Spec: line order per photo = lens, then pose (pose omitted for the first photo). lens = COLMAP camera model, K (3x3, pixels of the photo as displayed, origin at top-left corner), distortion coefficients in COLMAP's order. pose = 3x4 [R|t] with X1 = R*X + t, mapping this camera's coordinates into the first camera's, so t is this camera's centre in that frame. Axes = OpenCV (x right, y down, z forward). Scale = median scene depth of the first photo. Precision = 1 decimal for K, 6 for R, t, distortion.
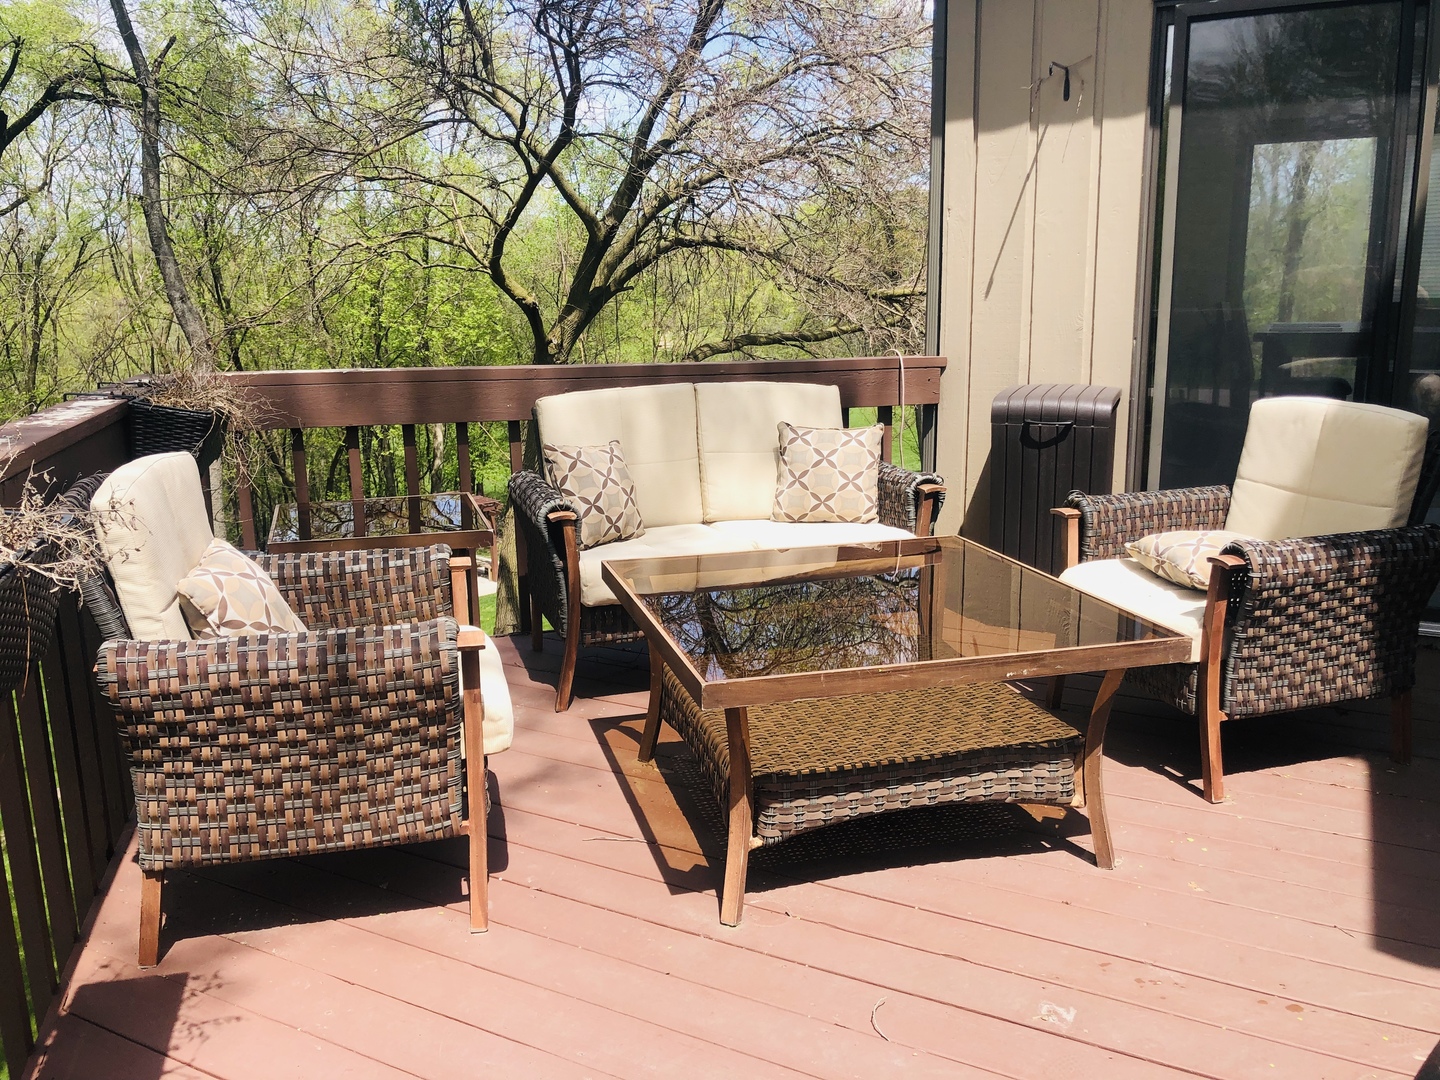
lens RADIAL K [[1187.2, 0, 720.0], [0, 1187.2, 540.0], [0, 0, 1]] dist [0.025714, -0.017357]
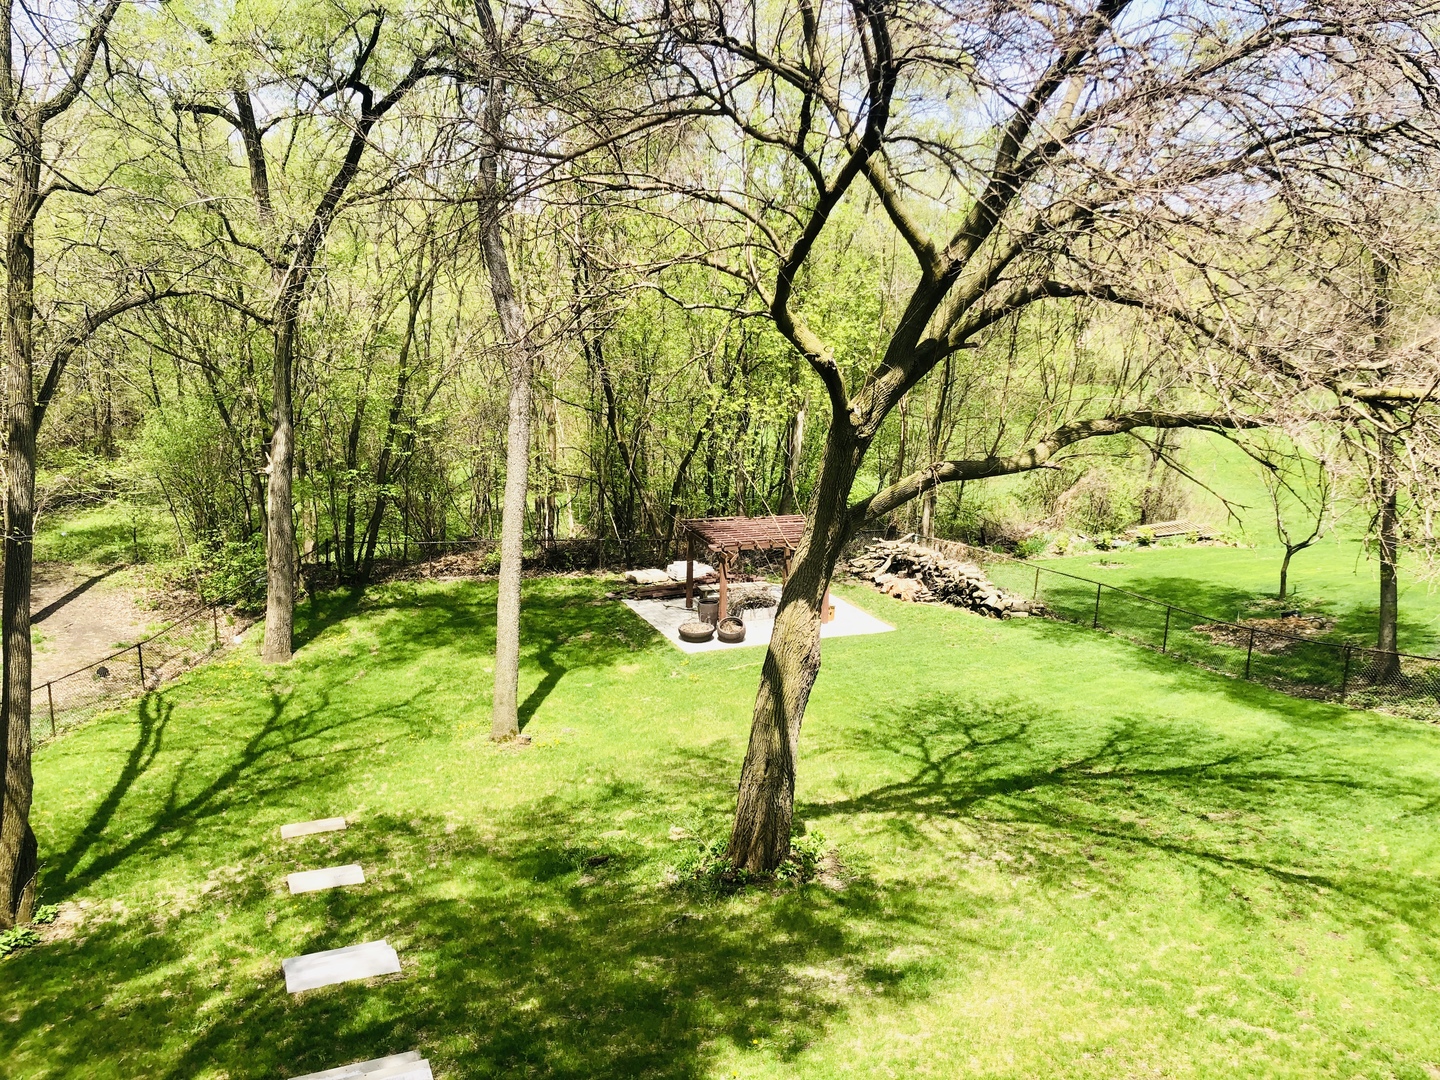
lens RADIAL K [[1187.2, 0, 720.0], [0, 1187.2, 540.0], [0, 0, 1]] dist [0.025714, -0.017357]
pose [[0.940101, 0.134904, -0.313067, 0.022739], [-0.129747, 0.990843, 0.037352, -0.103846], [0.315240, 0.005505, 0.948996, 0.269305]]
